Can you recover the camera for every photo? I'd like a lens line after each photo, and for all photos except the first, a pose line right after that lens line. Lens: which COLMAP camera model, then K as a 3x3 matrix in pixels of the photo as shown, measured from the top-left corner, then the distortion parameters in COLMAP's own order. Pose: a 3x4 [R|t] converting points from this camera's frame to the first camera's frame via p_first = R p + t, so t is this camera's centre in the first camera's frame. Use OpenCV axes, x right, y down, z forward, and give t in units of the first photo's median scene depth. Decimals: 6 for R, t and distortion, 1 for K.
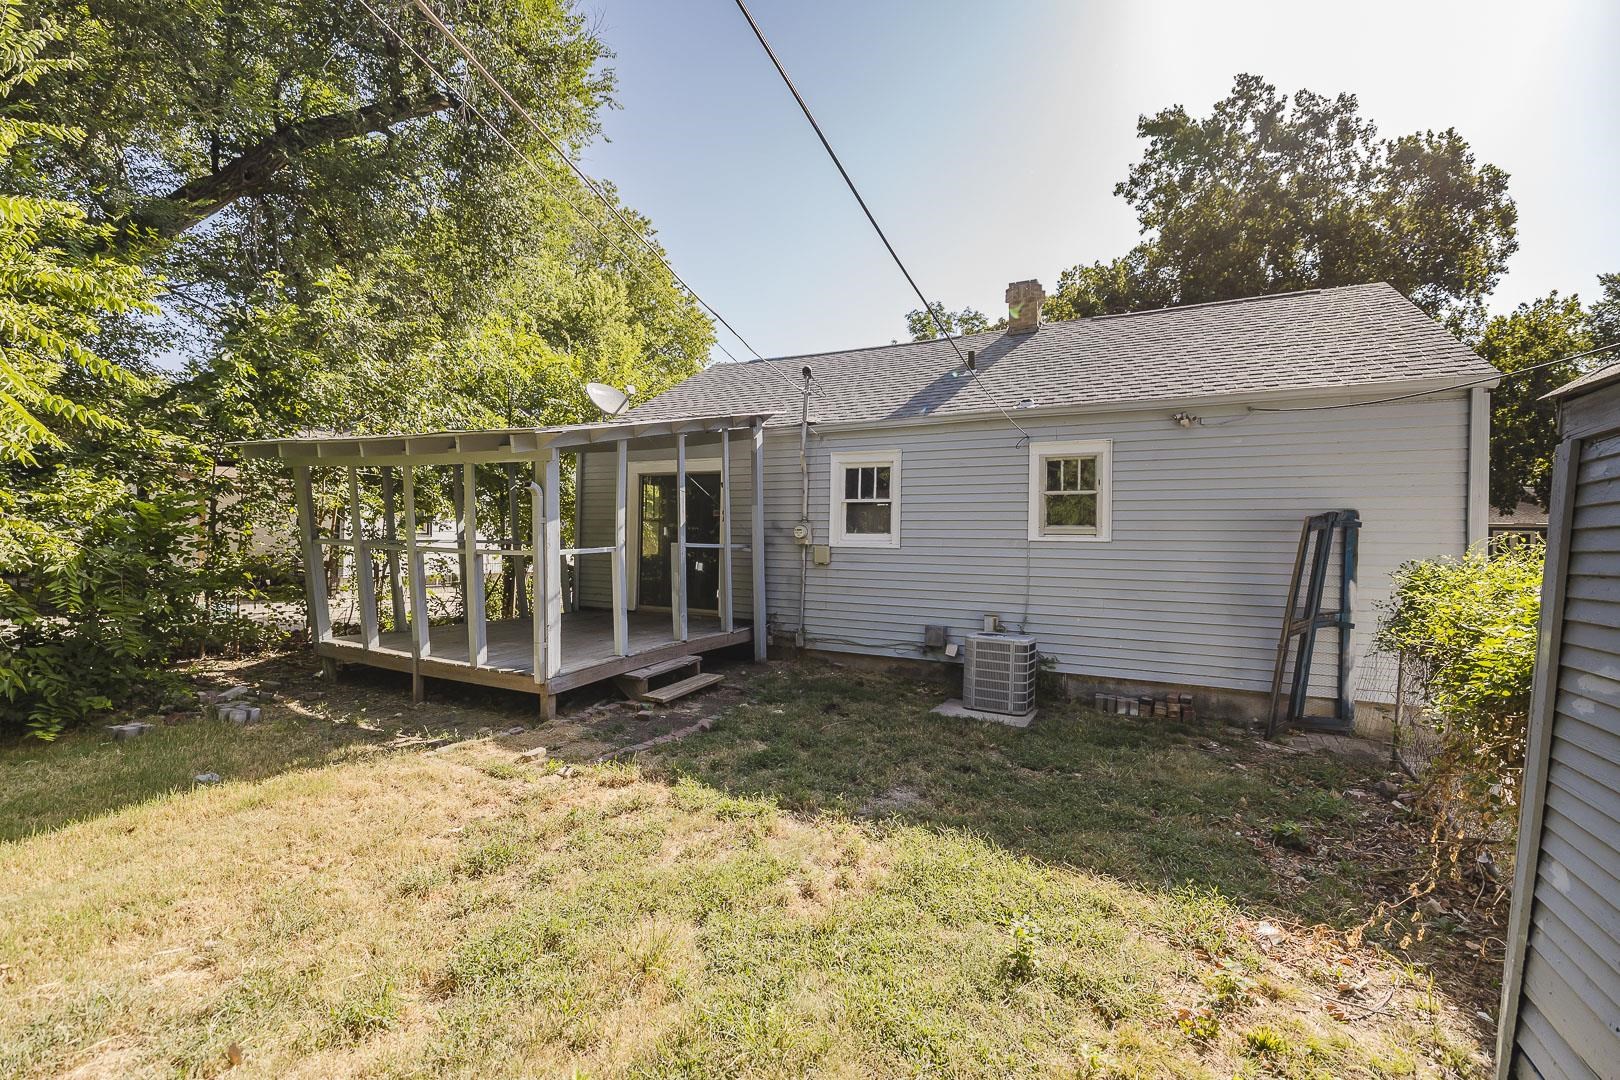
lens RADIAL K [[696.2, 0, 810.0], [0, 696.2, 540.0], [0, 0, 1]] dist [-0.003084, -0.000868]
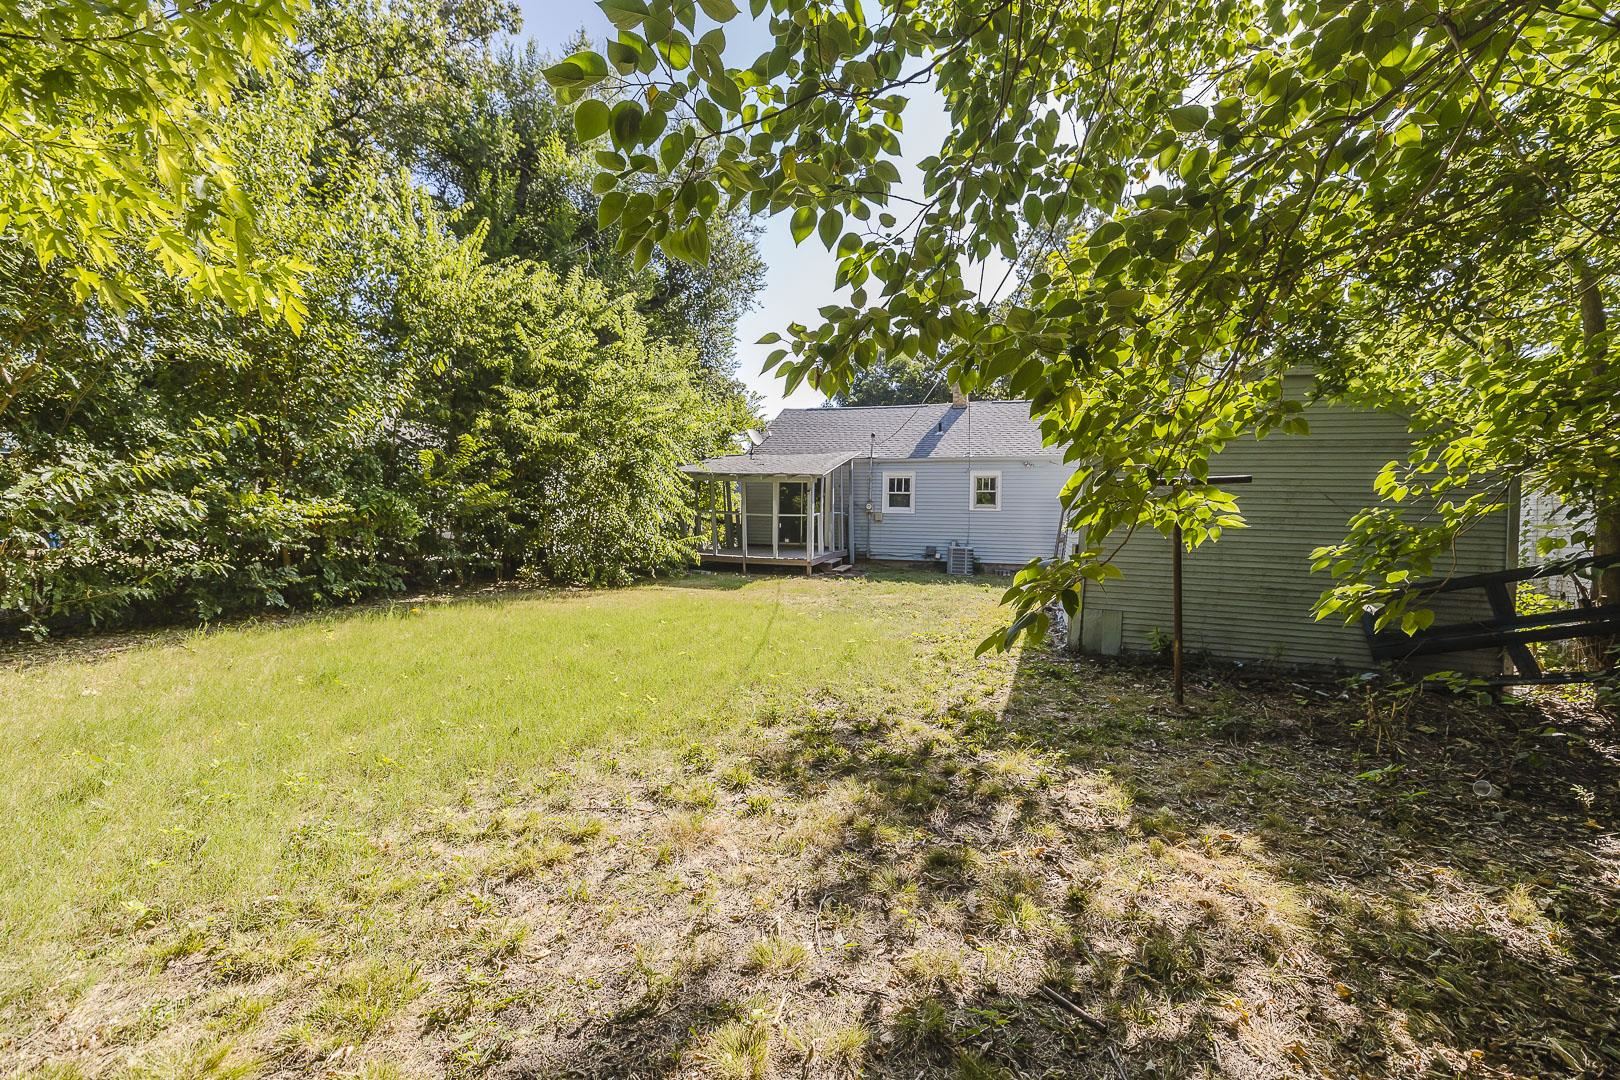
lens RADIAL K [[696.2, 0, 810.0], [0, 696.2, 540.0], [0, 0, 1]] dist [-0.003084, -0.000868]
pose [[0.989533, -0.009240, 0.144012, -0.548274], [0.003032, 0.999059, 0.043264, -0.002167], [-0.144277, -0.042375, 0.988630, -1.243076]]
